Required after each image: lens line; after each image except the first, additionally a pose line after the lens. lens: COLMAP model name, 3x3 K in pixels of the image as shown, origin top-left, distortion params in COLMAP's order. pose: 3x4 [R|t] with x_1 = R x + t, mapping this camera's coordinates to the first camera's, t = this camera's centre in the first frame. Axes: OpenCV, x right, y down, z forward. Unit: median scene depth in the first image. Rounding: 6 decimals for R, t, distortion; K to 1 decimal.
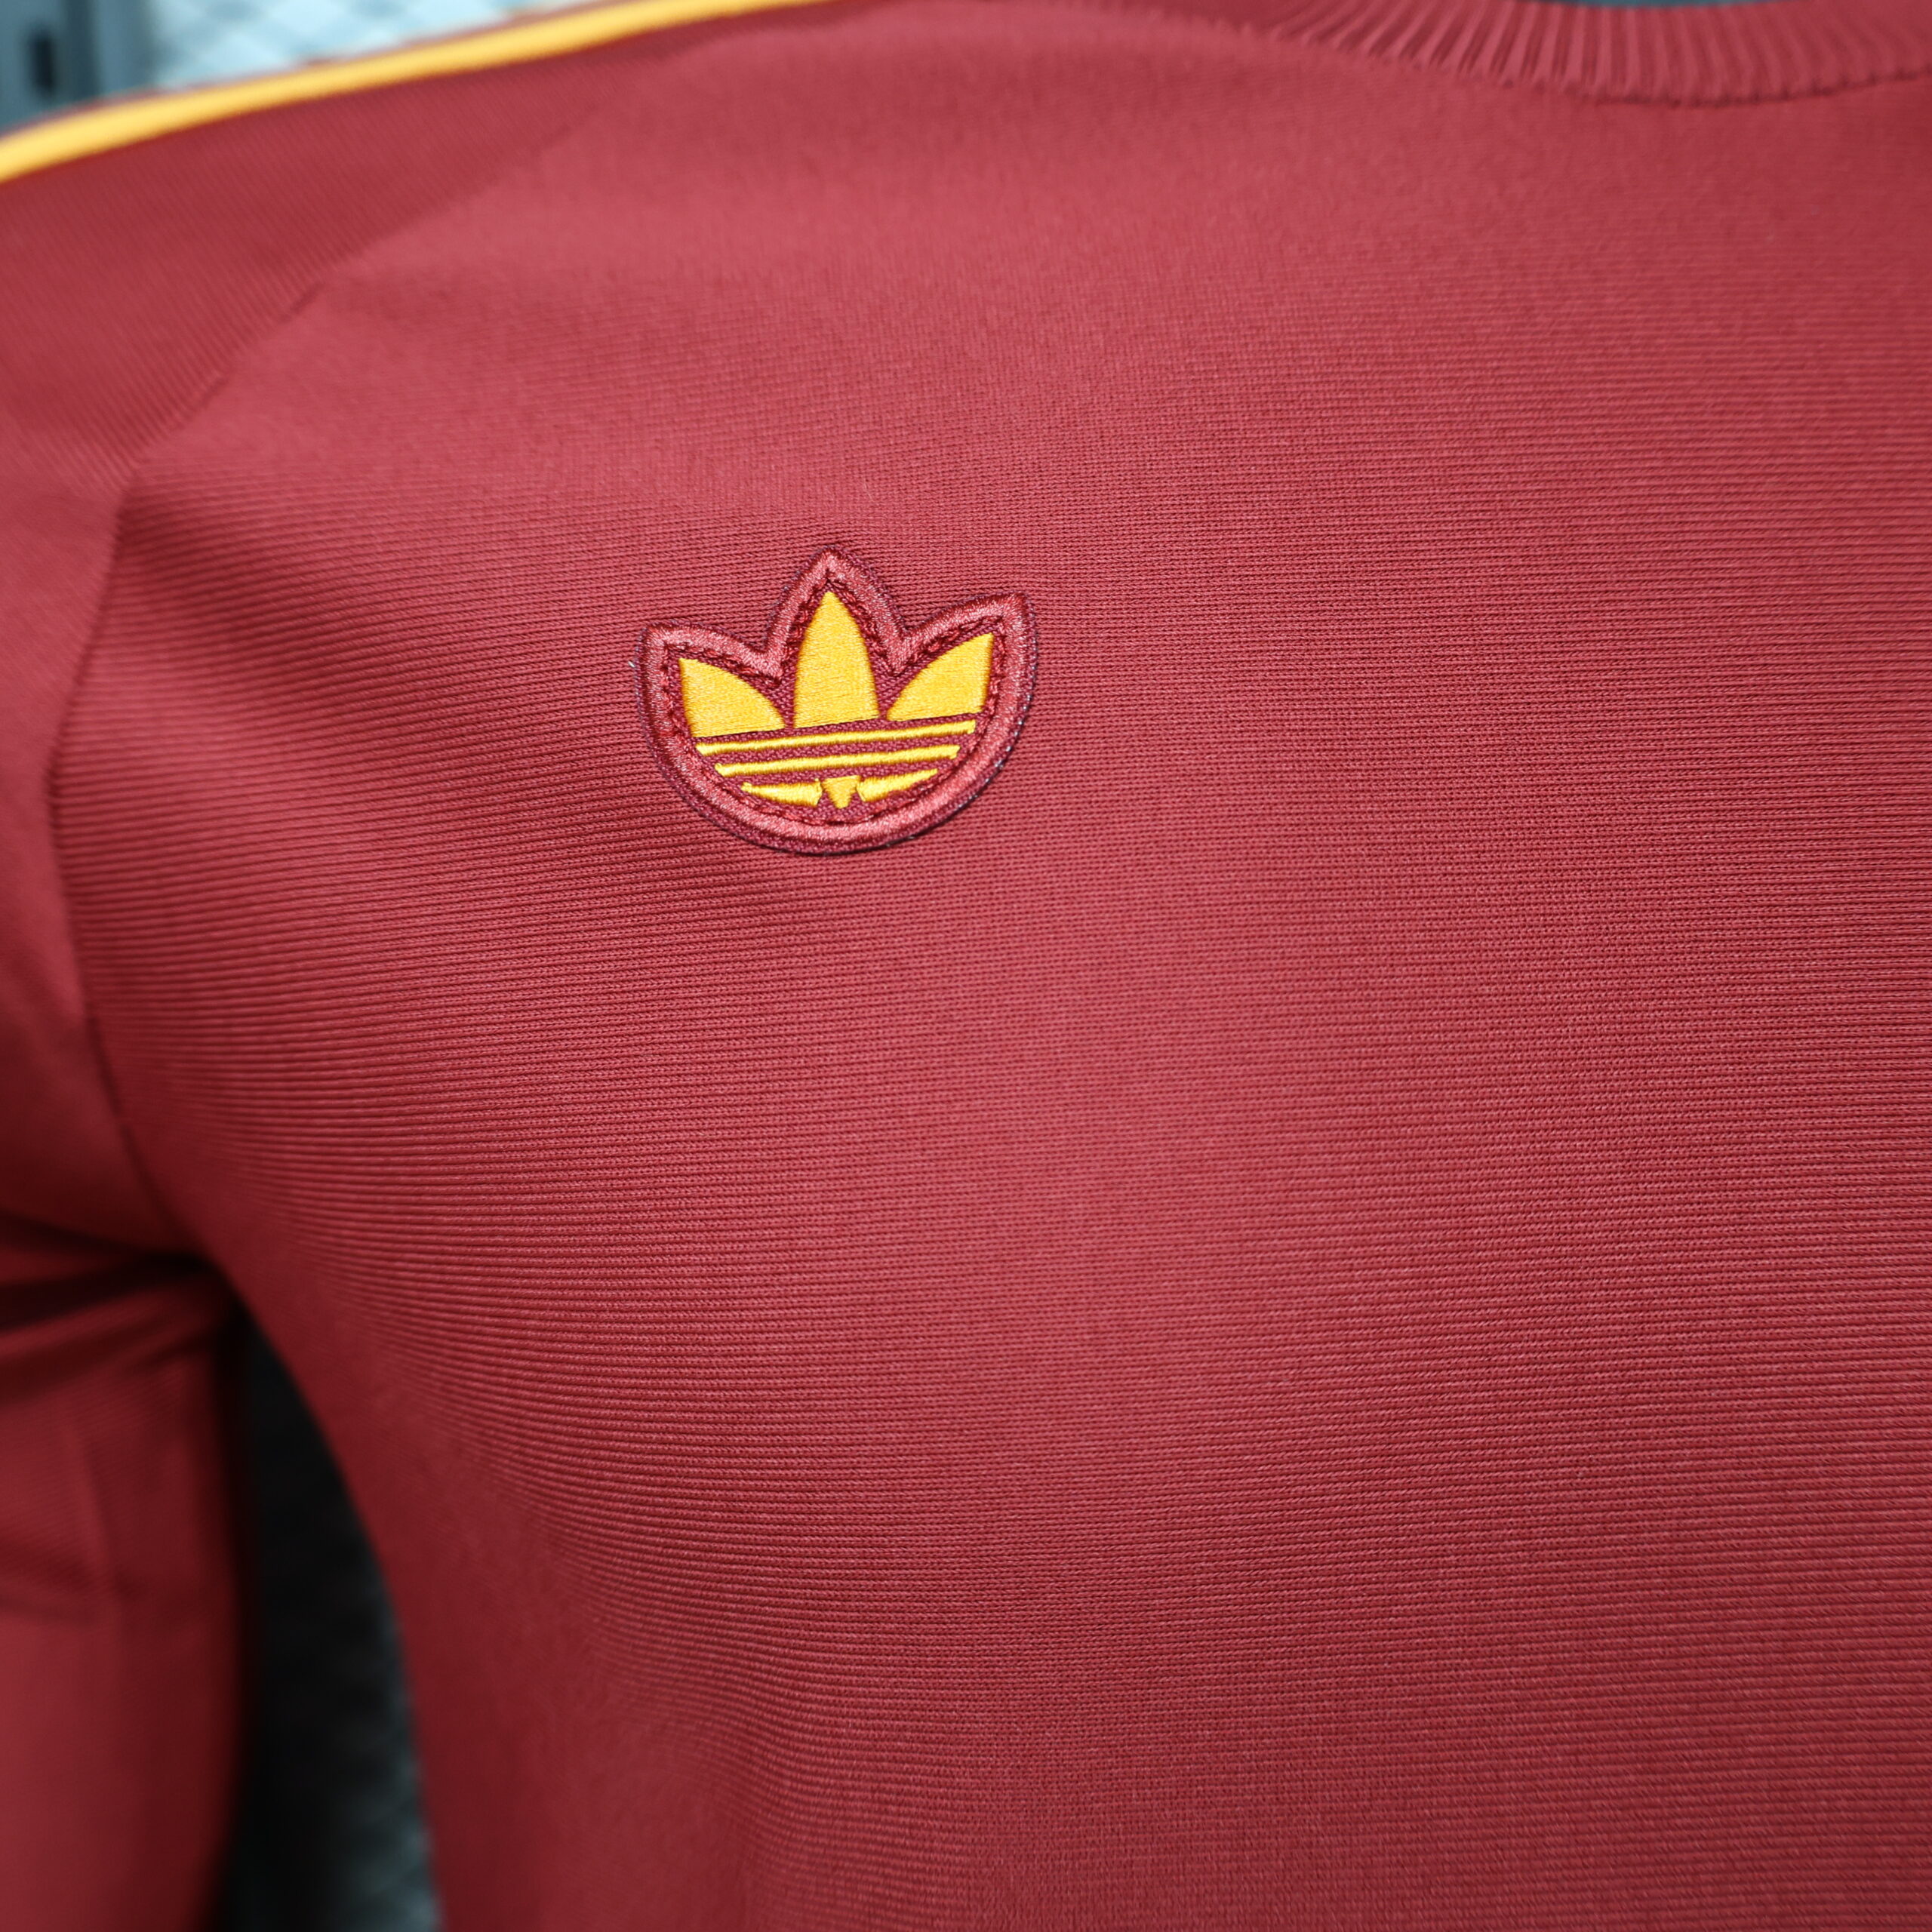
lens RADIAL K [[1979.6, 0, 970.3], [0, 1979.6, 957.2], [0, 0, 1]] dist [0.009717, 0.000000]
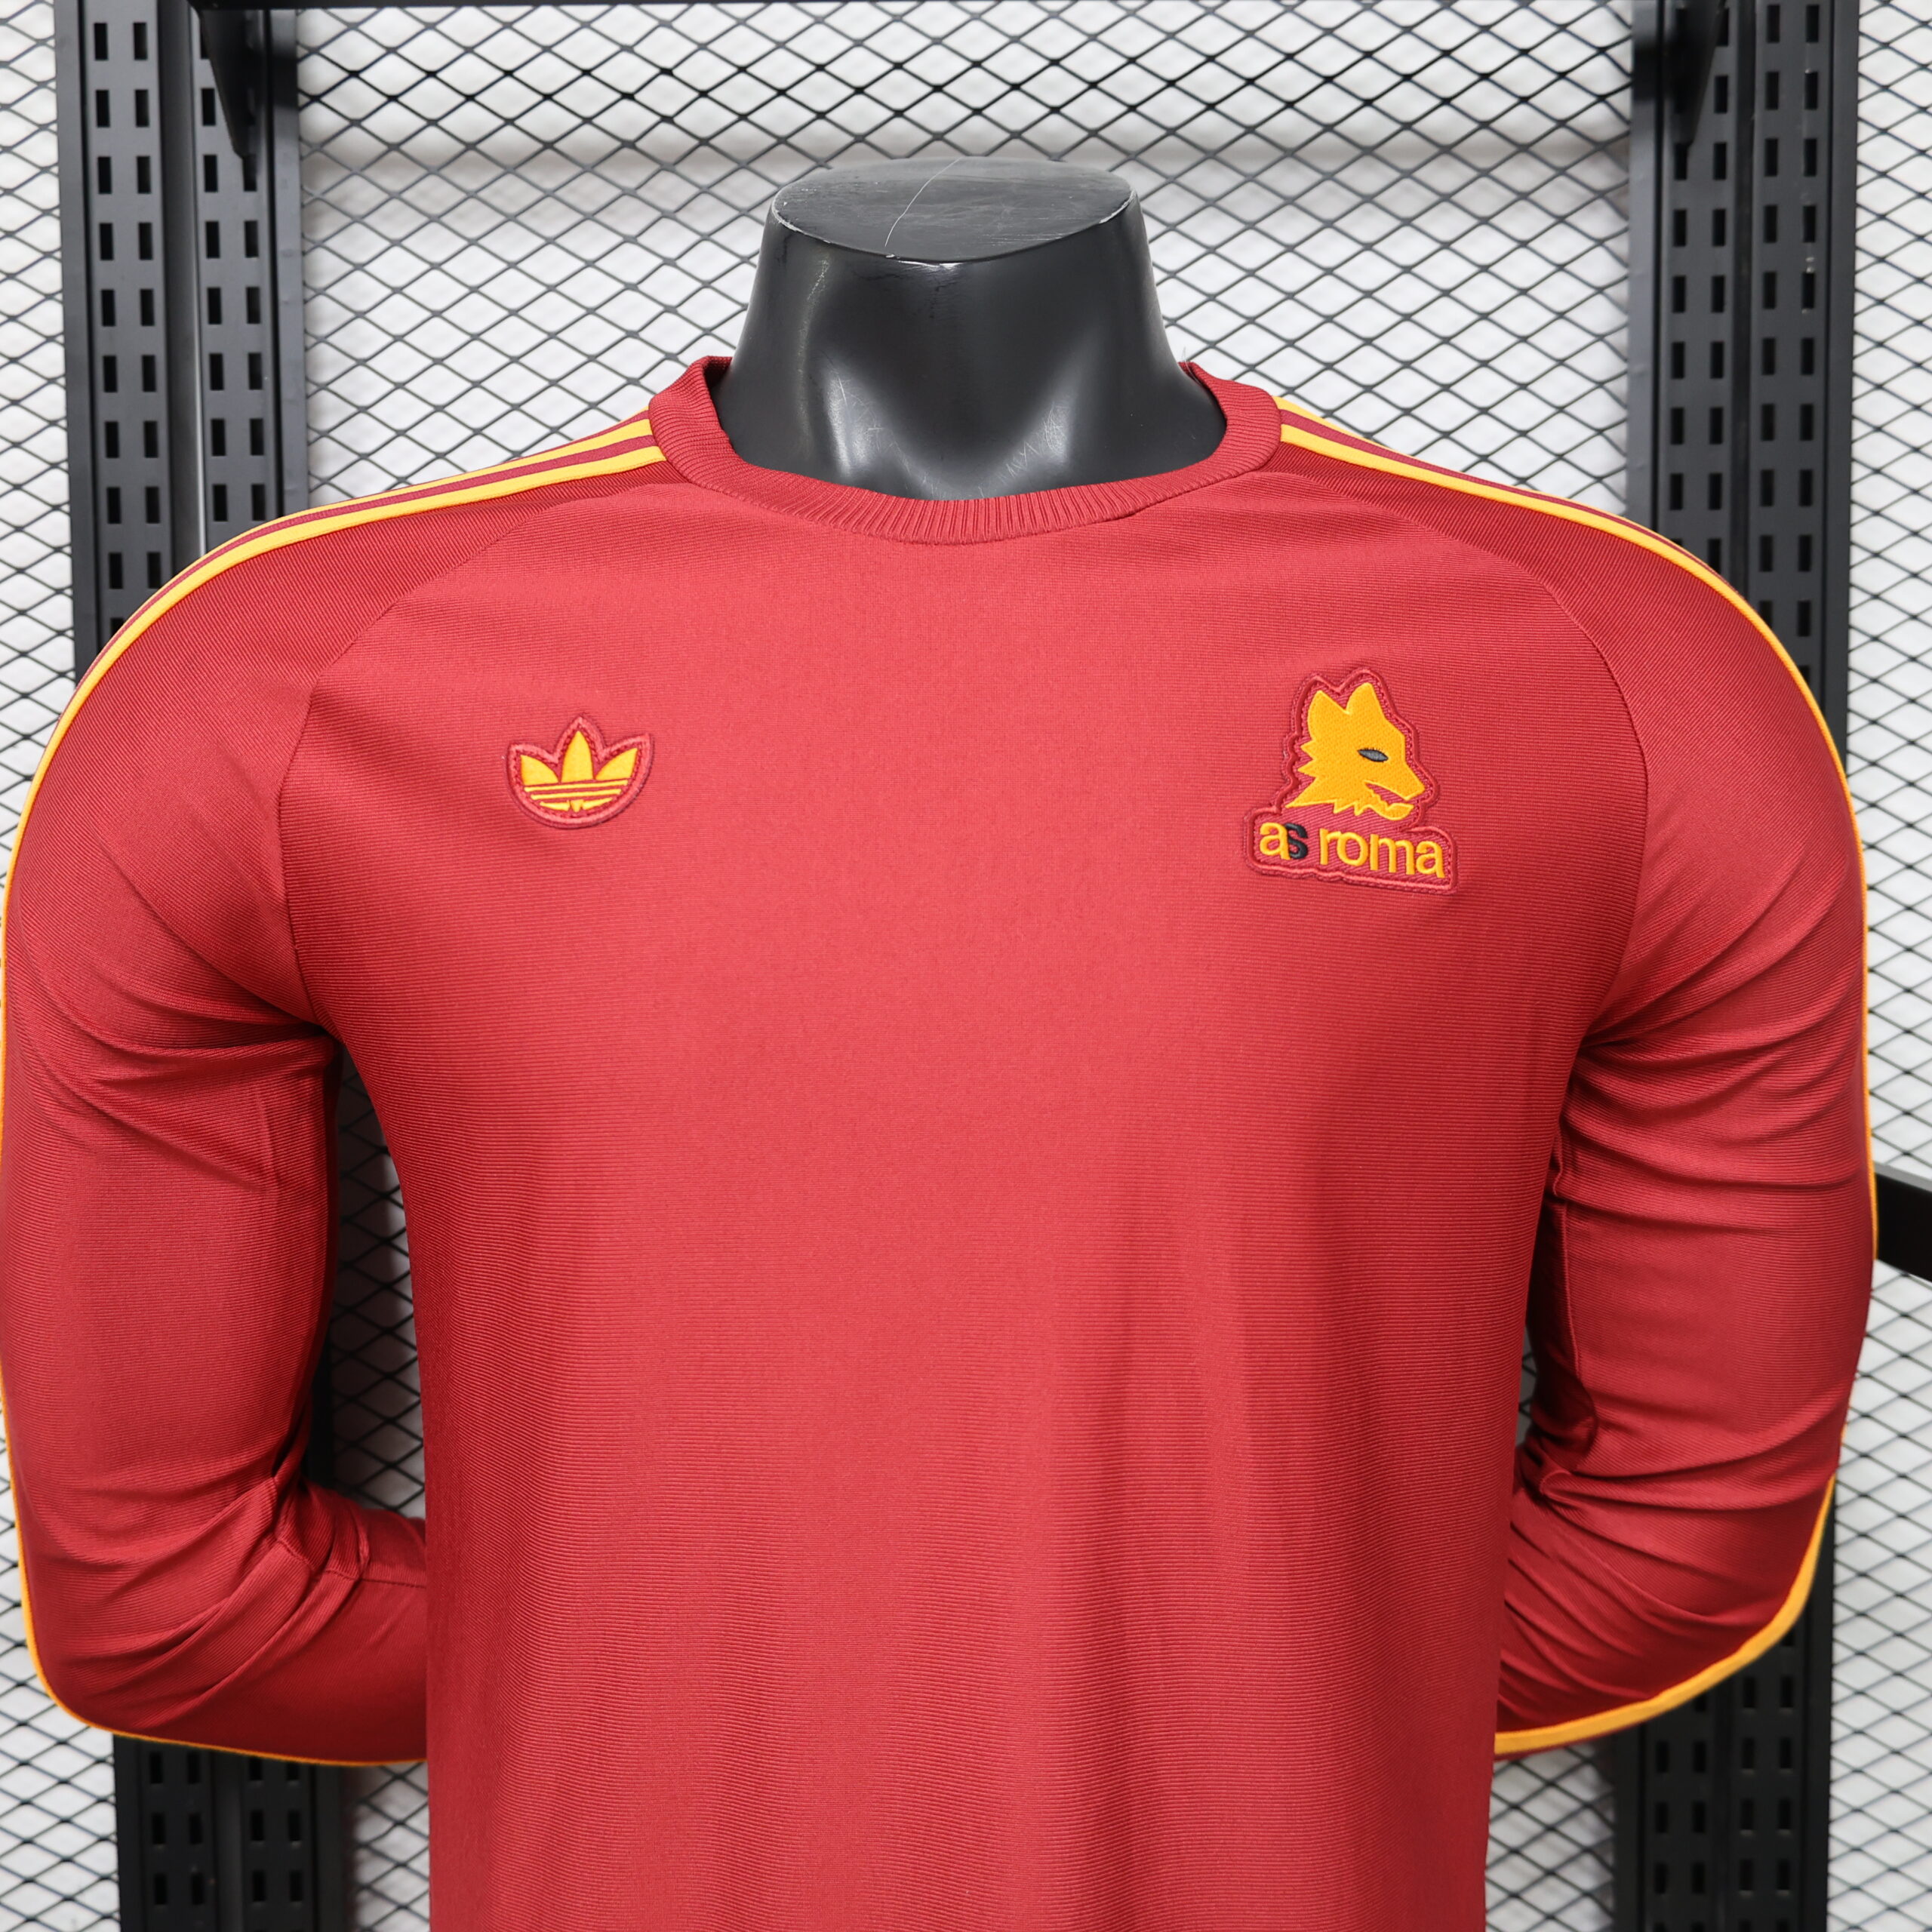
lens RADIAL K [[1979.6, 0, 967.4], [0, 1979.6, 970.5], [0, 0, 1]] dist [0.009717, 0.000000]
pose [[0.999052, 0.024471, -0.036017, 0.549260], [-0.026737, 0.997603, -0.063828, 0.287034], [0.034369, 0.064730, 0.997311, -1.590681]]
